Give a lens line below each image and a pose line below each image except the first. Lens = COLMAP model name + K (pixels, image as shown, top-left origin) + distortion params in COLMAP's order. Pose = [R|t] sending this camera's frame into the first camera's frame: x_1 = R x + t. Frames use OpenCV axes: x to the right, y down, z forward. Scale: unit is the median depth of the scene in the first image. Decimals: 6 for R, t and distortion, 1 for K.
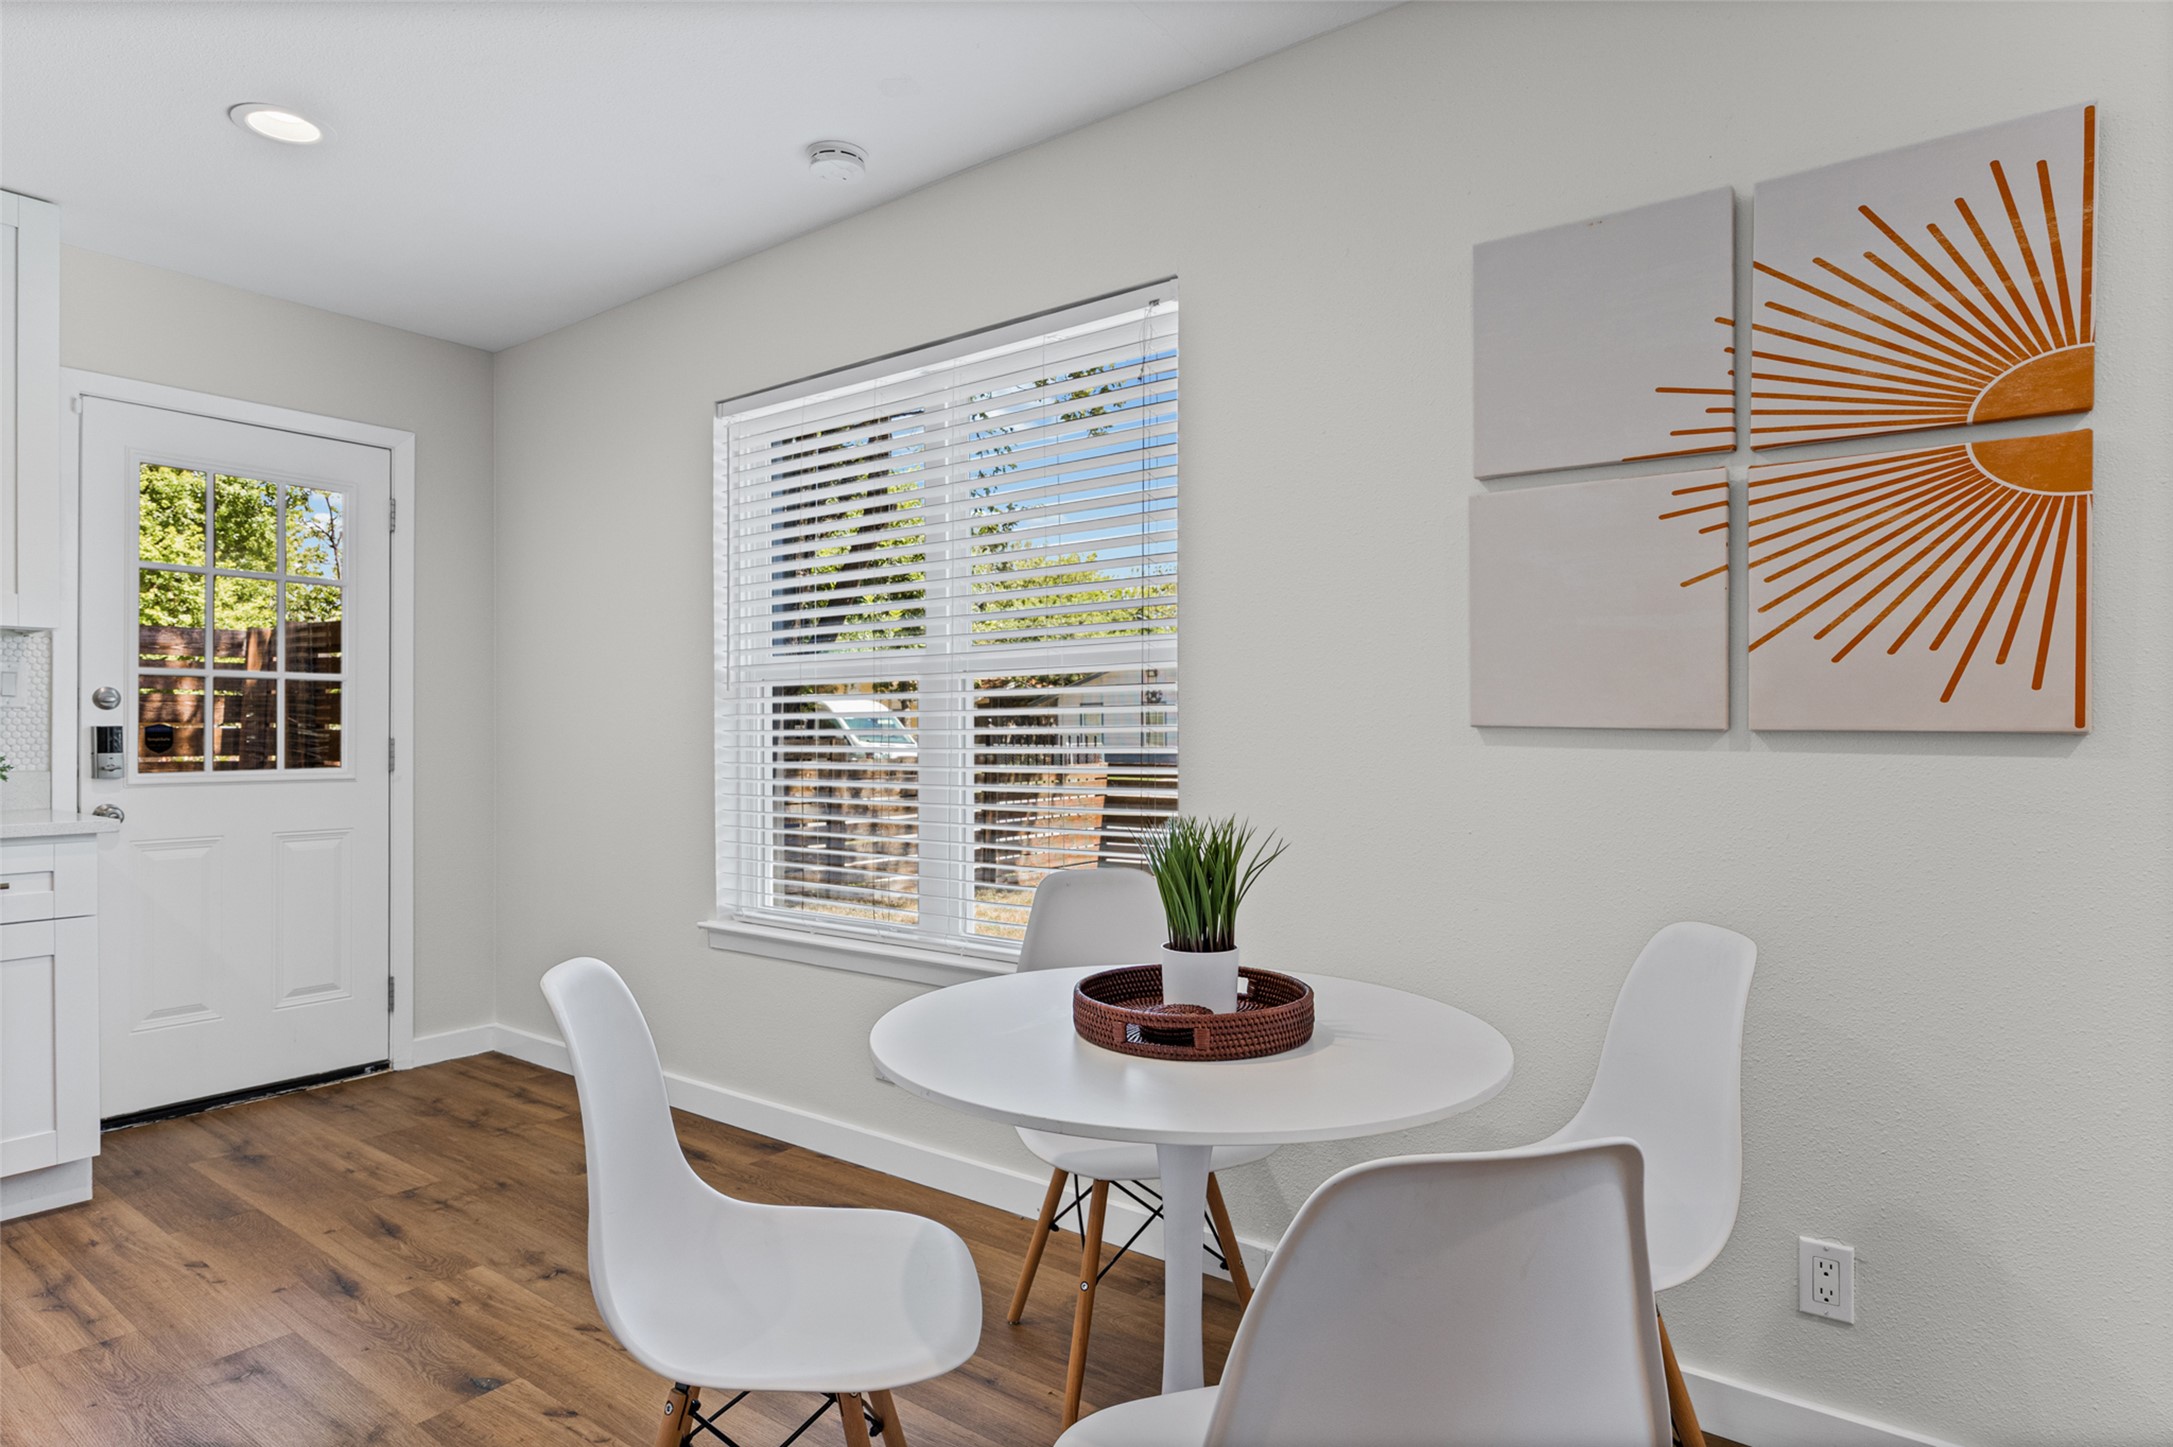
lens RADIAL K [[1142.7, 0, 1086.5], [0, 1142.7, 723.5], [0, 0, 1]] dist [-0.025319, -0.000268]
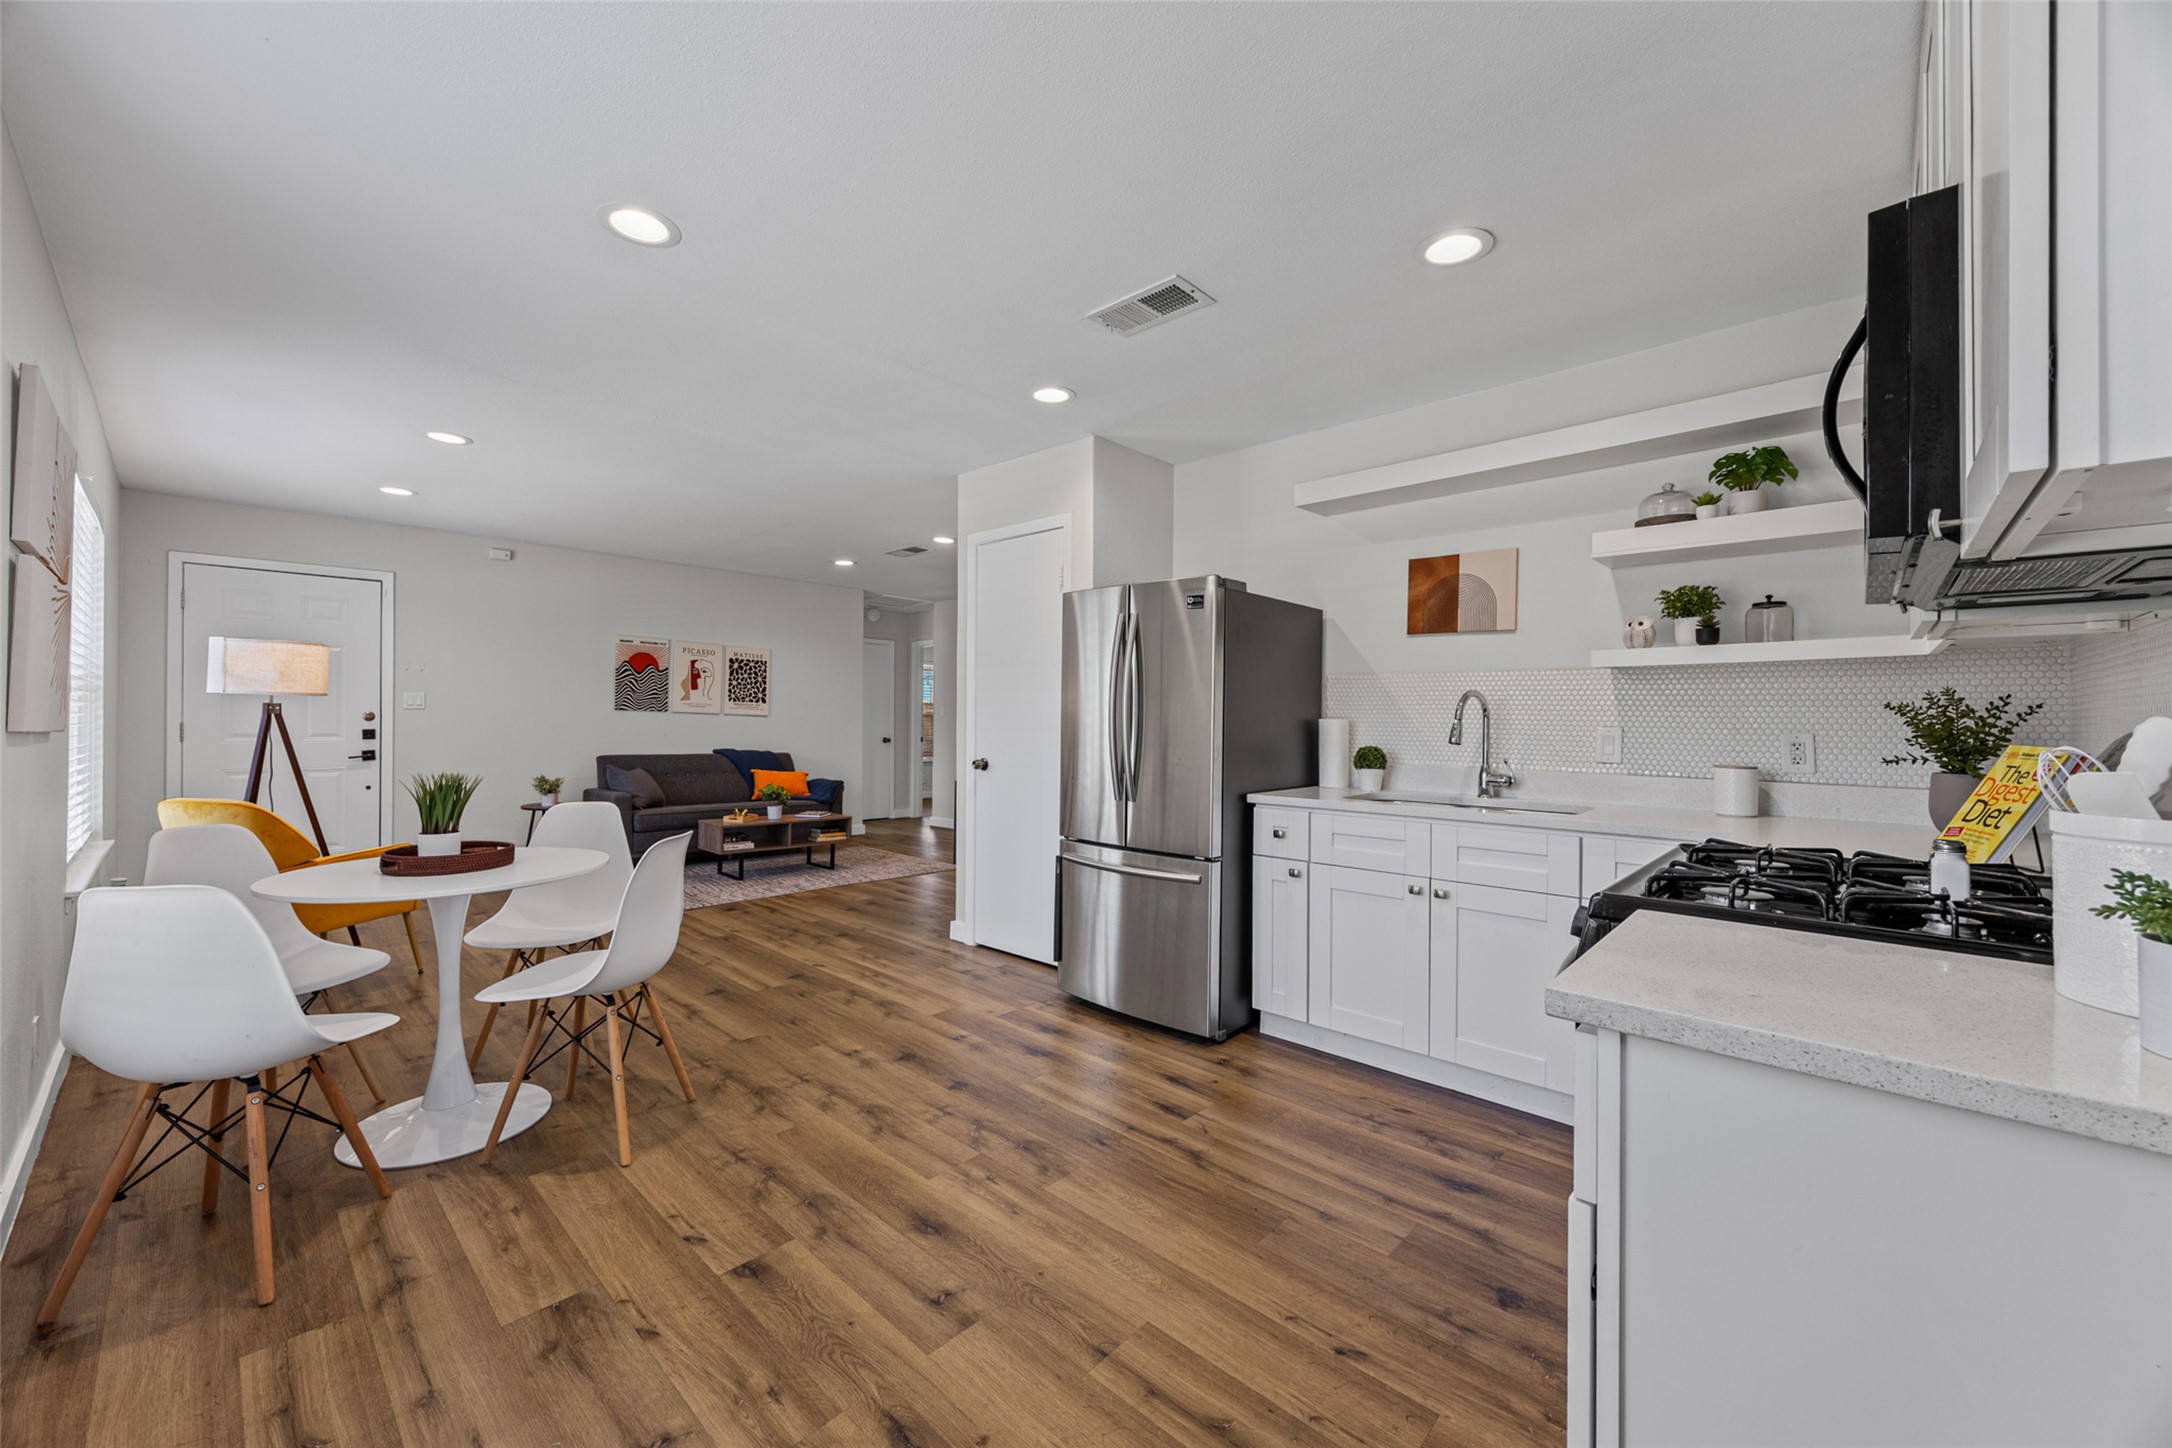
lens RADIAL K [[836.3, 0, 1086.0], [0, 836.3, 724.0], [0, 0, 1]] dist [0.000547, -0.000005]
pose [[-0.992570, -0.013471, 0.120926, -0.969515], [-0.014085, 0.999892, -0.004226, -0.018784], [-0.120856, -0.005898, -0.992652, 1.798989]]
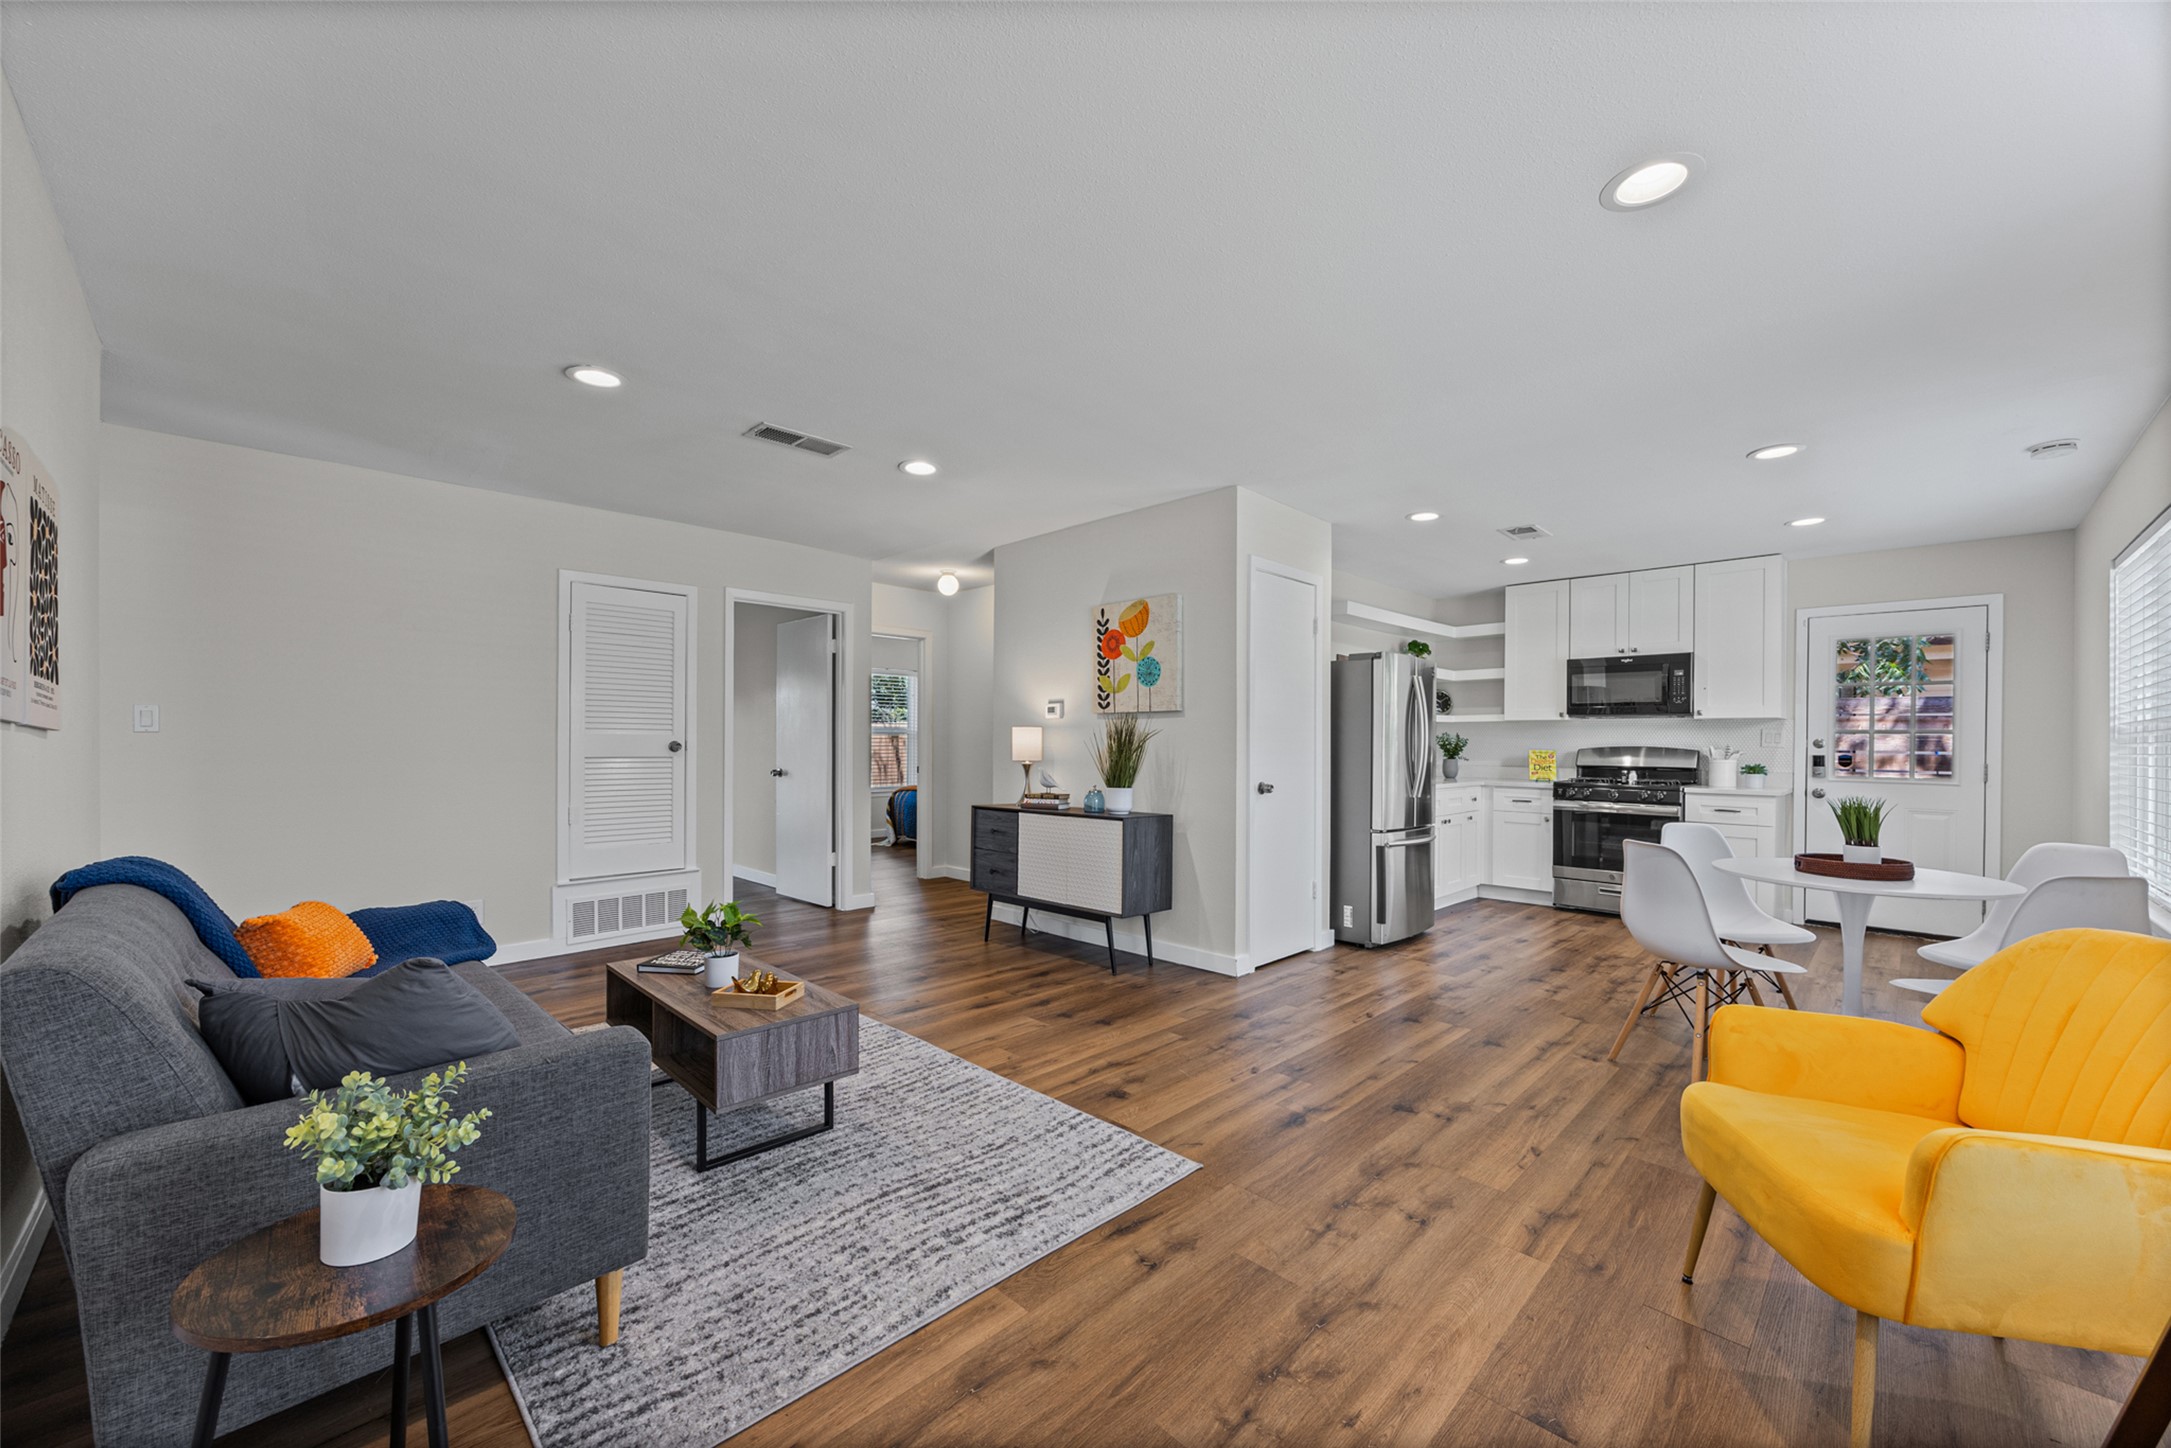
lens RADIAL K [[835.9, 0, 1085.5], [0, 835.9, 724.0], [0, 0, 1]] dist [0.000547, -0.000005]
pose [[-0.152963, -0.021864, -0.987990, 1.790365], [0.000088, 0.999755, -0.022138, -0.039353], [0.988232, -0.003474, -0.152924, -0.421130]]
